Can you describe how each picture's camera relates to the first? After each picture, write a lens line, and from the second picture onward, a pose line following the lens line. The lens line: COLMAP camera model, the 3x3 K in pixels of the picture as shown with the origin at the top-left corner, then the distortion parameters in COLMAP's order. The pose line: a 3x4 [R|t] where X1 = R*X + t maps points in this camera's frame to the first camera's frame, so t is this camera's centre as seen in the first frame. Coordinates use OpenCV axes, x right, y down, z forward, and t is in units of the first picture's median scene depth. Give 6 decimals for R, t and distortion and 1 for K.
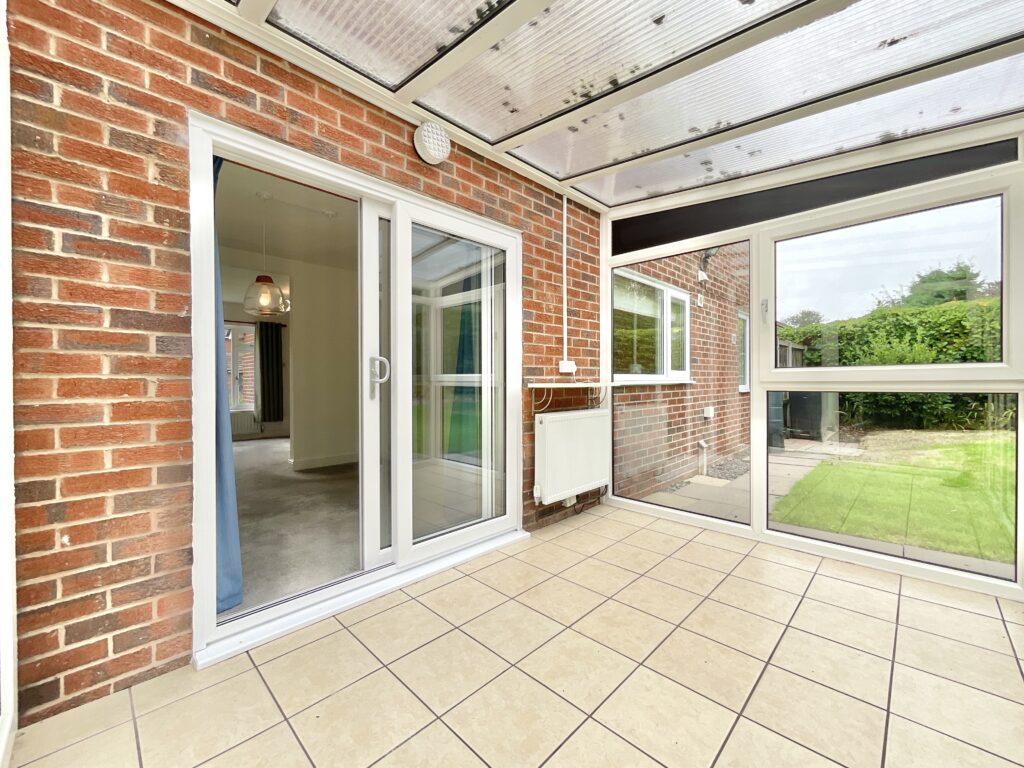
lens RADIAL K [[422.6, 0, 521.0], [0, 422.6, 383.7], [0, 0, 1]] dist [-0.002793, -0.000136]
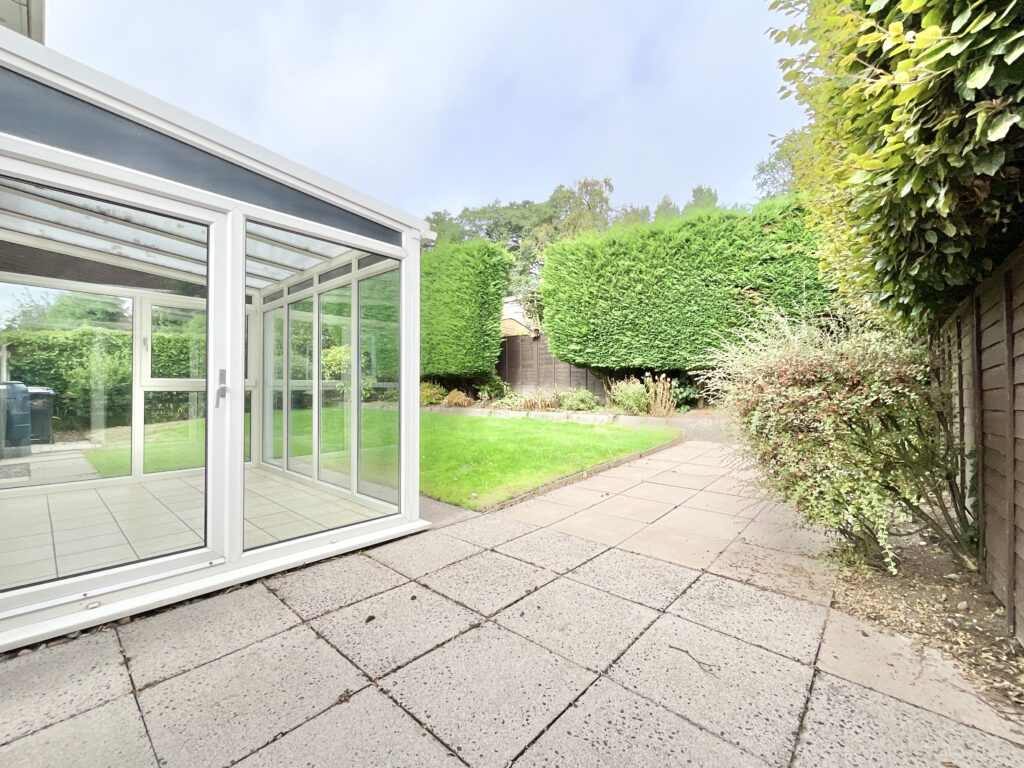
lens RADIAL K [[422.6, 0, 521.0], [0, 422.6, 383.7], [0, 0, 1]] dist [-0.002793, -0.000136]
pose [[-0.051673, 0.021763, 0.998427, -0.393246], [0.003647, 0.999760, -0.021604, 0.010121], [-0.998657, 0.002525, -0.051740, -0.142126]]
